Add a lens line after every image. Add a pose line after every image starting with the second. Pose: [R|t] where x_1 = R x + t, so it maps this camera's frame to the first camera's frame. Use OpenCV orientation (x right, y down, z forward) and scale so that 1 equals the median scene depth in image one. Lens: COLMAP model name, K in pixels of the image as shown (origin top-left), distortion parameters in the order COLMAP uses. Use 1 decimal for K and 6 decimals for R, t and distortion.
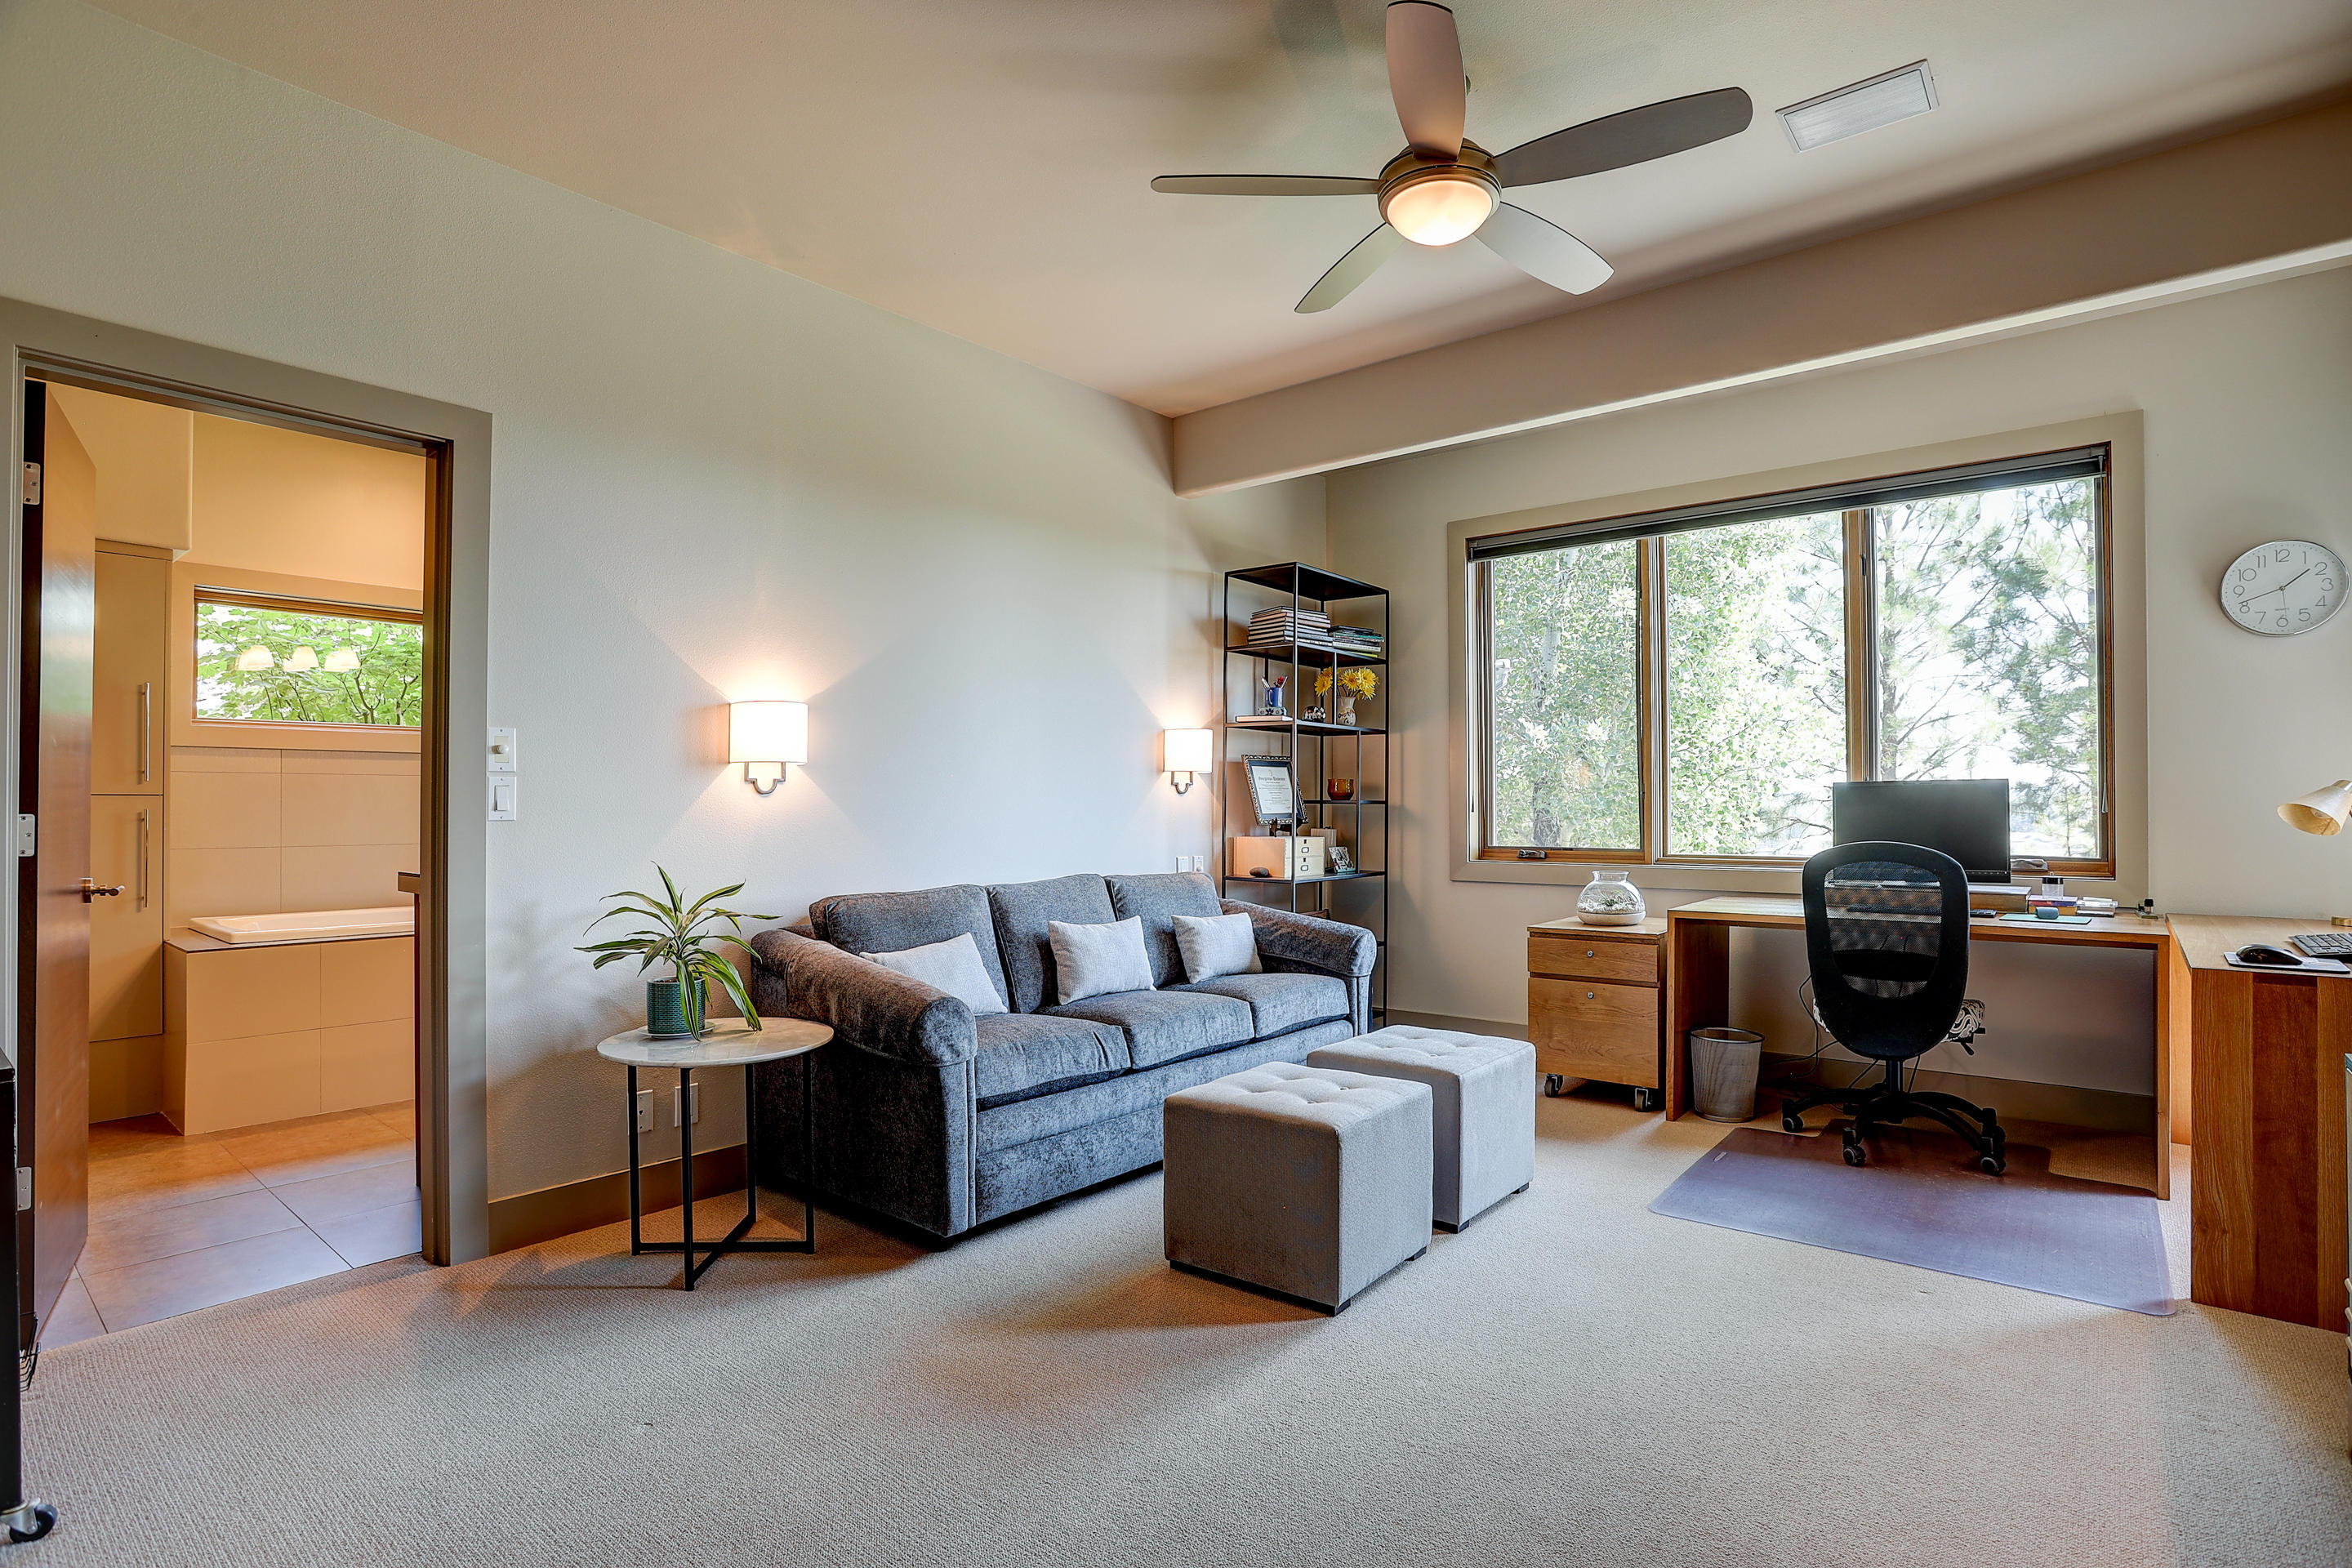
lens RADIAL K [[1124.6, 0, 1168.8], [0, 1124.6, 784.7], [0, 0, 1]] dist [-0.054510, 0.025883]
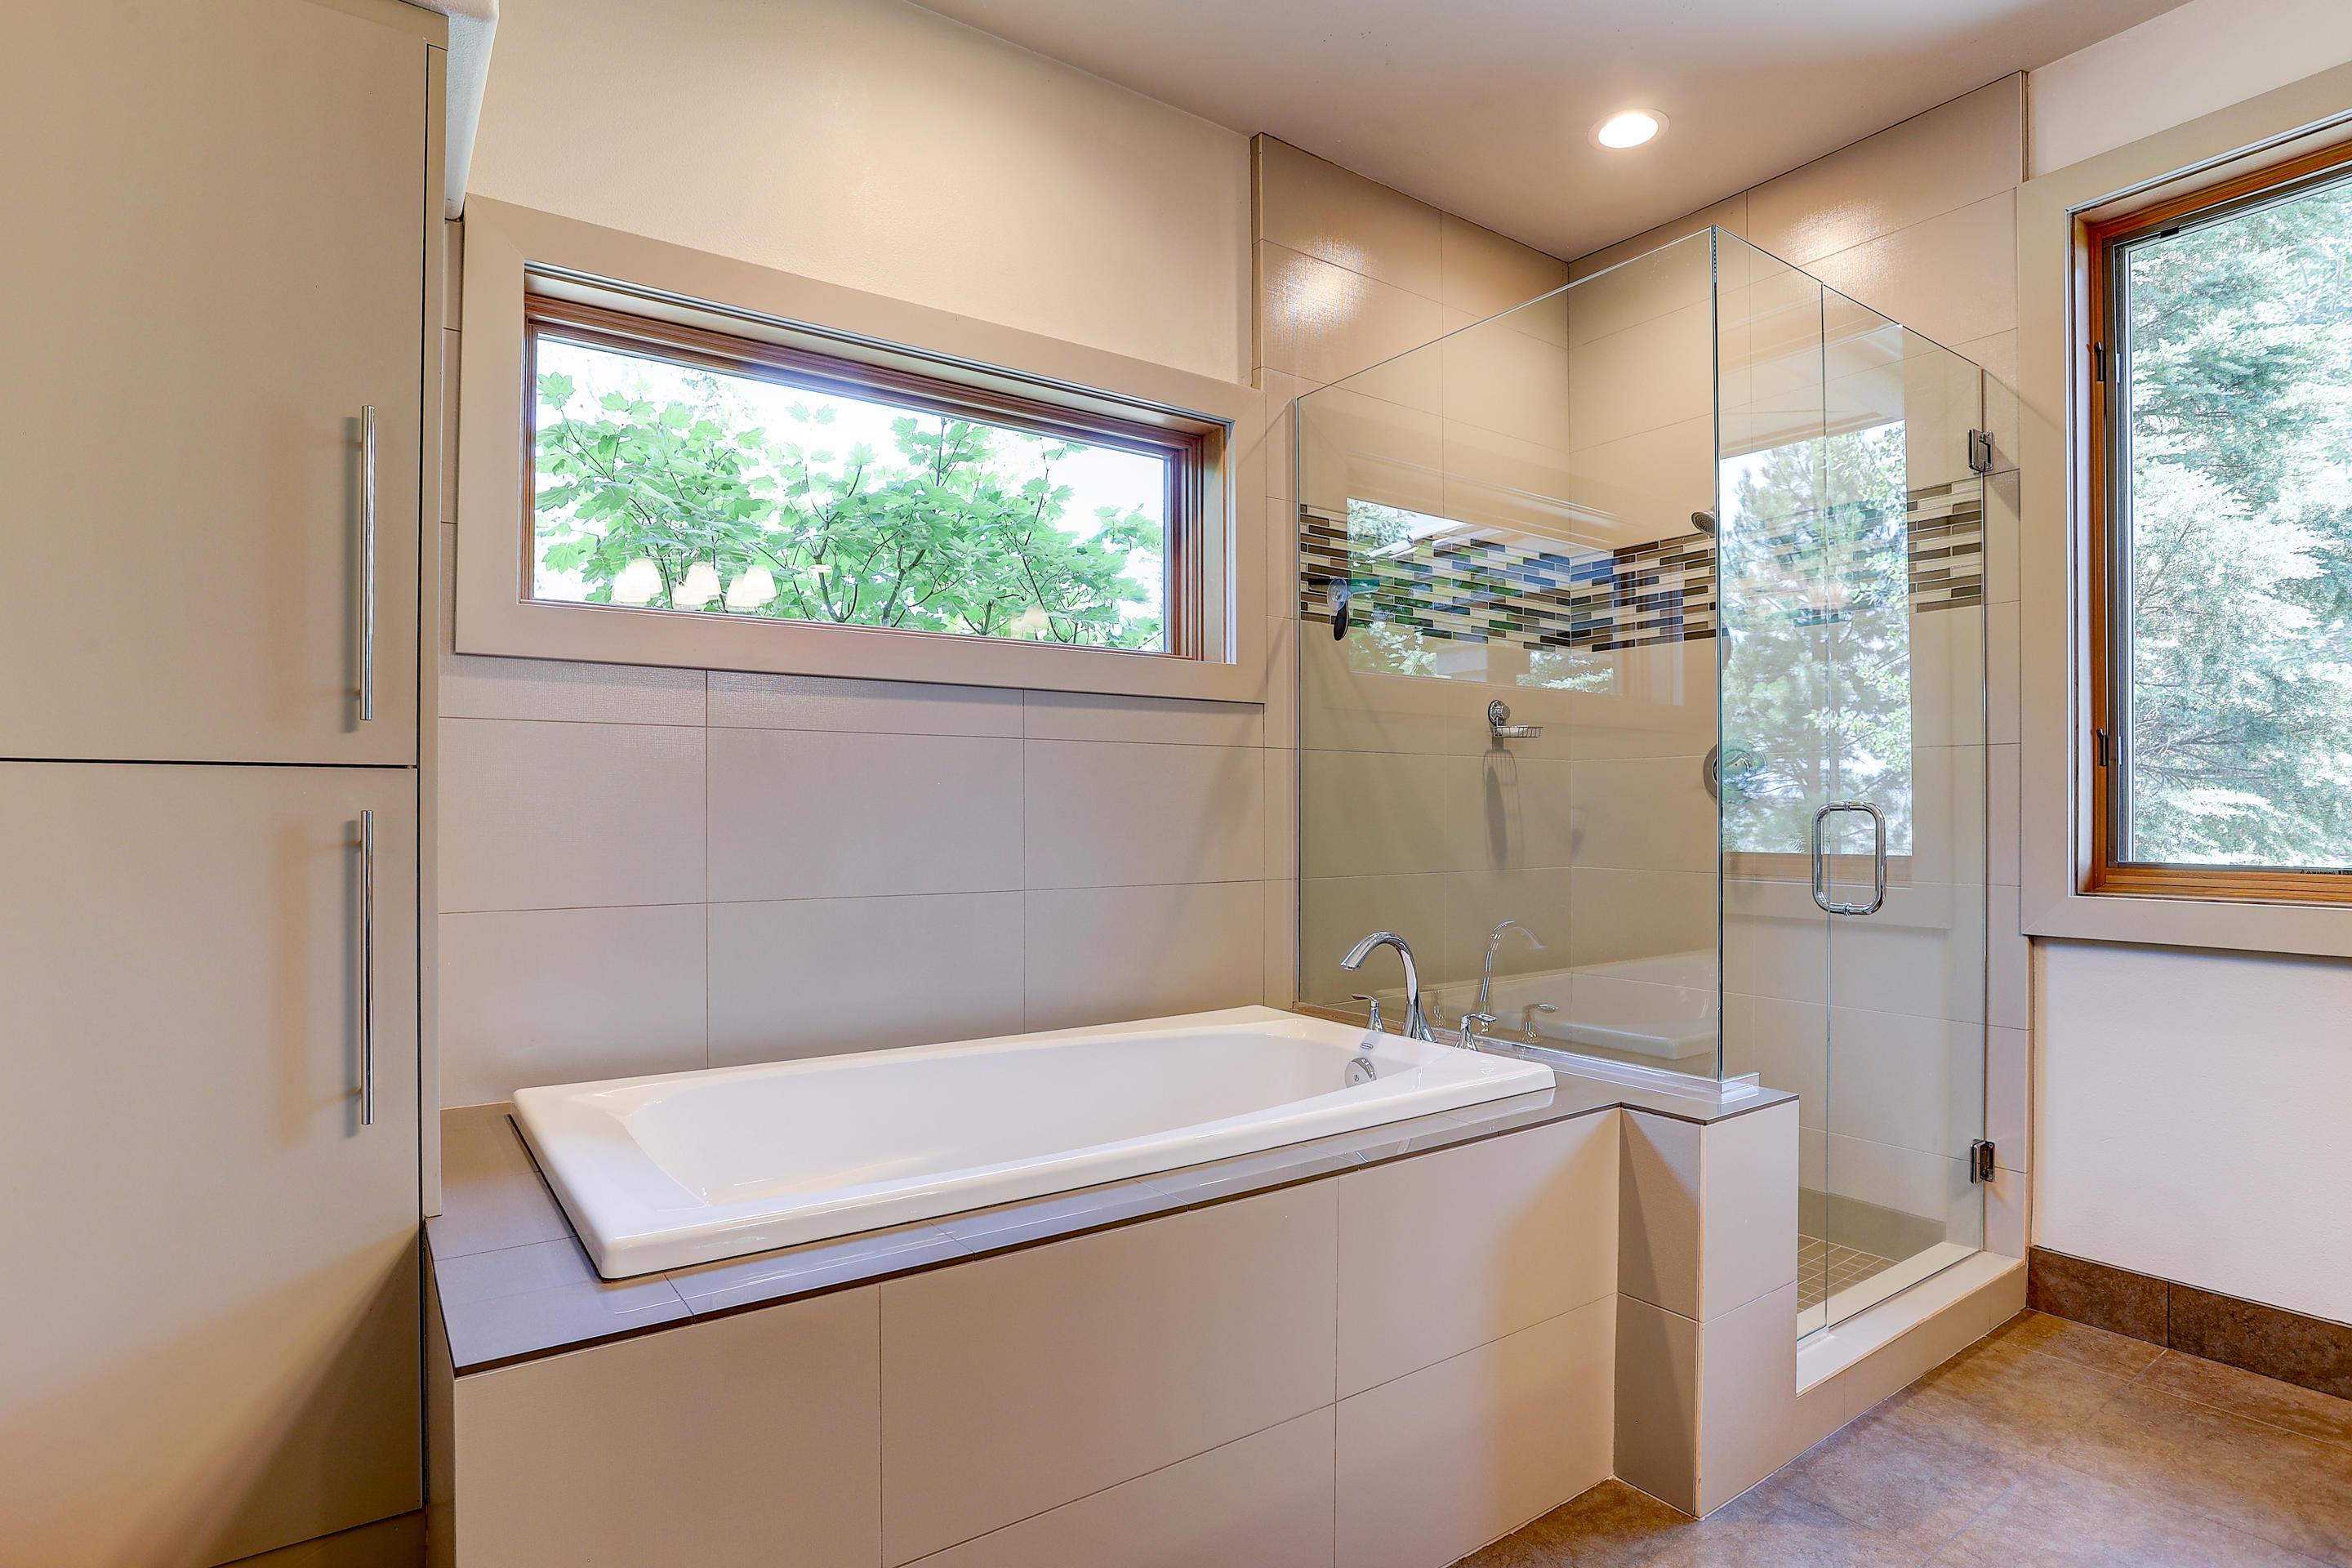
lens RADIAL K [[1181.2, 0, 1194.4], [0, 1181.2, 791.0], [0, 0, 1]] dist [-0.074503, 0.032242]
pose [[0.970079, -0.003480, -0.242766, -0.618579], [0.004859, 0.999975, 0.005084, 0.016106], [0.242743, -0.006111, 0.970071, 0.731632]]
